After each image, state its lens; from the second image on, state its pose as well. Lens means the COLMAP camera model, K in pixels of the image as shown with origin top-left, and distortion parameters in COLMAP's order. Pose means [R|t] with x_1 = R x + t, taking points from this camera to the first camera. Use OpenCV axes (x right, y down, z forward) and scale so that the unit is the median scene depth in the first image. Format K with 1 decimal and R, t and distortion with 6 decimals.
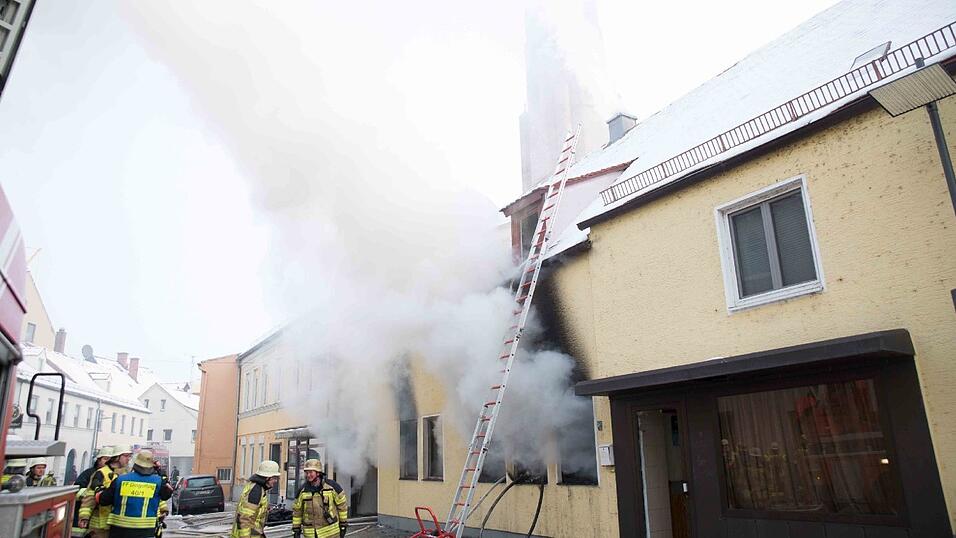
lens RADIAL K [[653.6, 0, 478.0], [0, 653.6, 269.0], [0, 0, 1]] dist [-0.128543, 0.094569]
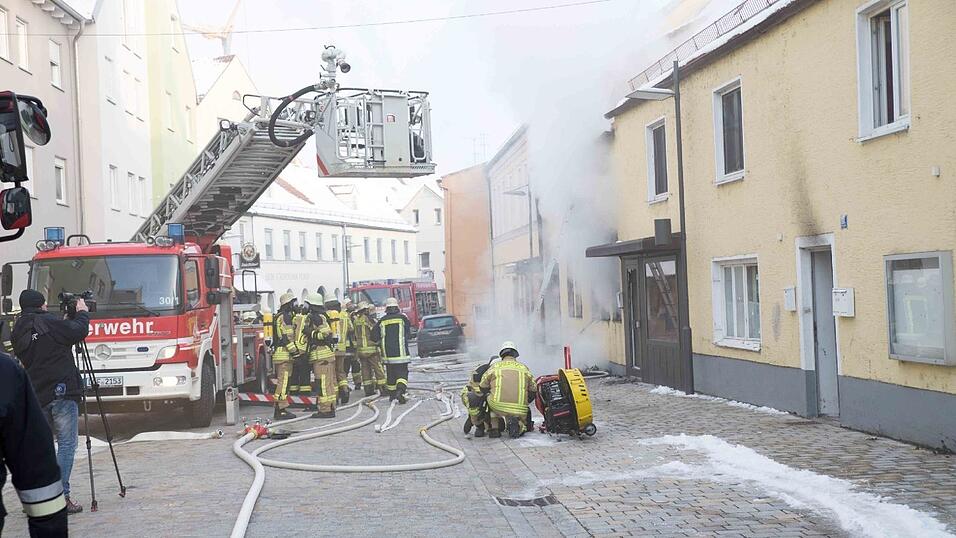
lens RADIAL K [[1325.7, 0, 478.0], [0, 1325.7, 269.0], [0, 0, 1]] dist [0.116040, 0.018993]
pose [[0.892960, -0.016397, -0.449837, 1.116702], [0.141304, 0.959032, 0.245541, -0.462096], [0.427382, -0.282822, 0.858694, -1.386422]]
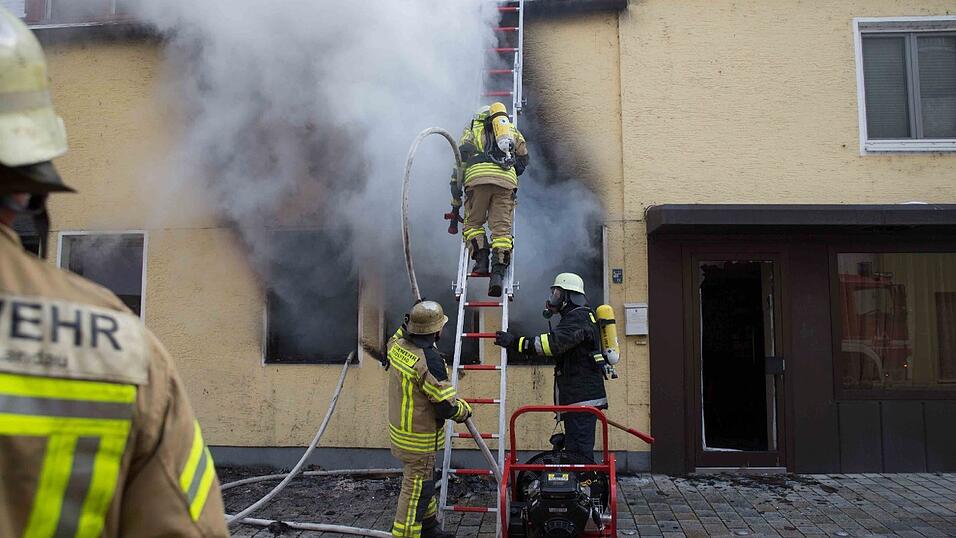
lens RADIAL K [[726.4, 0, 474.6], [0, 726.4, 271.8], [0, 0, 1]] dist [-0.106199, 0.109601]
pose [[0.593289, 0.102253, 0.798469, -0.482488], [-0.240527, 0.969105, 0.054614, 0.229998], [-0.768215, -0.224455, 0.599554, 0.662402]]
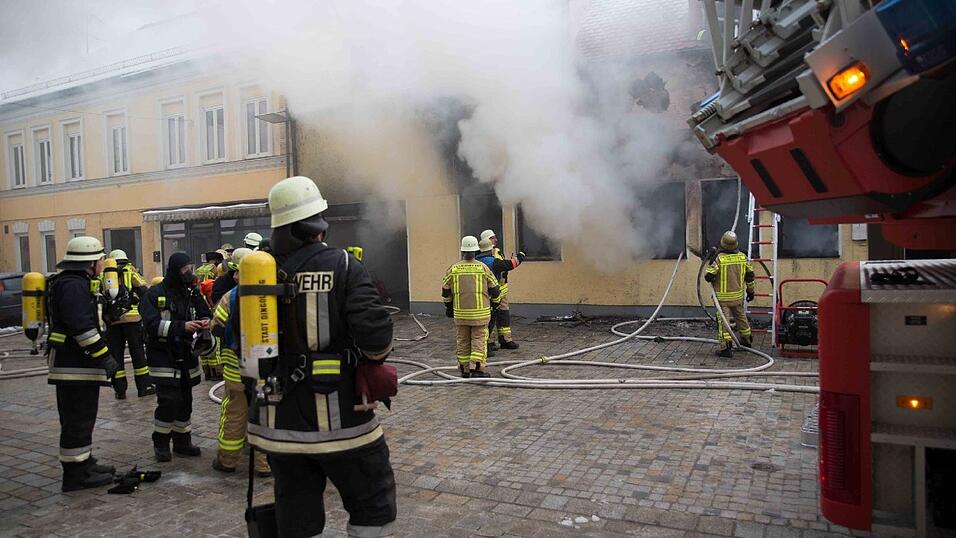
lens RADIAL K [[653.6, 0, 478.0], [0, 653.6, 269.0], [0, 0, 1]] dist [-0.128543, 0.094569]
pose [[0.852537, -0.022708, 0.522174, -0.886572], [-0.138182, 0.953716, 0.267079, 0.147609], [-0.504071, -0.299850, 0.809940, 0.414531]]
